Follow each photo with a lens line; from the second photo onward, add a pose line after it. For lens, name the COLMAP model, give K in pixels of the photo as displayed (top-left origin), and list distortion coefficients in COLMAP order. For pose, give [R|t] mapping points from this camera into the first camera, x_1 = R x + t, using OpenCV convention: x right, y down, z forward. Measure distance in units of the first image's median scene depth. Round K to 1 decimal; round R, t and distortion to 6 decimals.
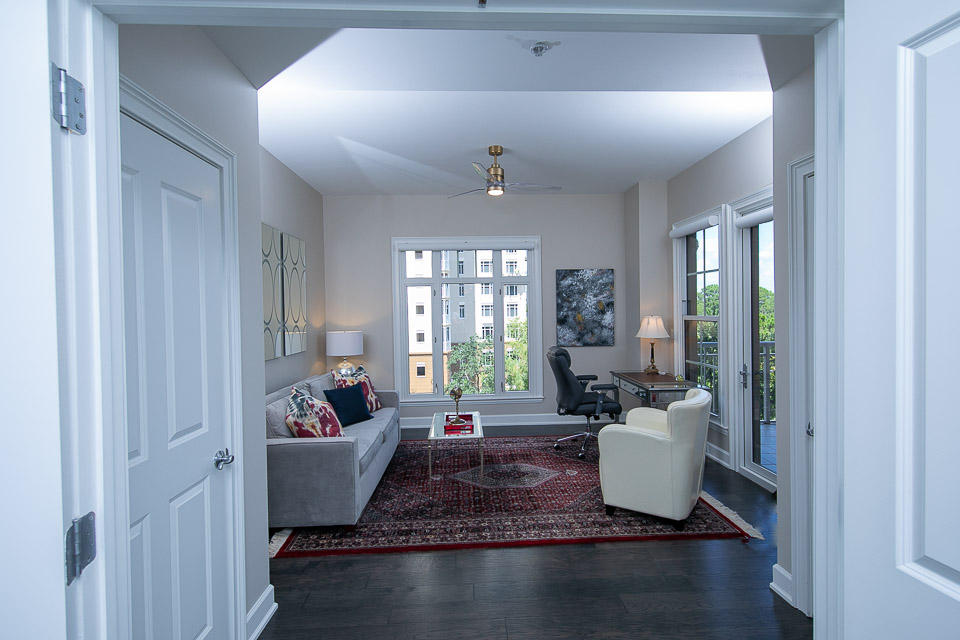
lens RADIAL K [[465.5, 0, 488.4], [0, 465.5, 314.3], [0, 0, 1]] dist [0.002683, 0.000256]
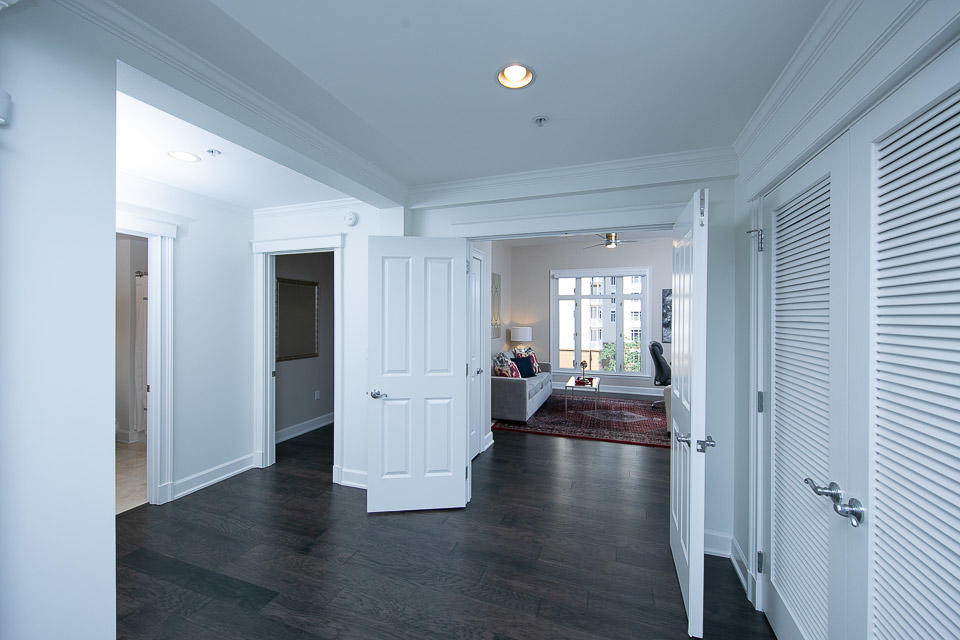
lens RADIAL K [[370.6, 0, 482.9], [0, 370.6, 315.6], [0, 0, 1]] dist [-0.000082, -0.000381]
pose [[0.922853, 0.019806, -0.384642, 0.109859], [-0.021880, 0.999760, -0.001018, -0.000750], [0.384530, 0.009355, 0.923065, -0.410244]]
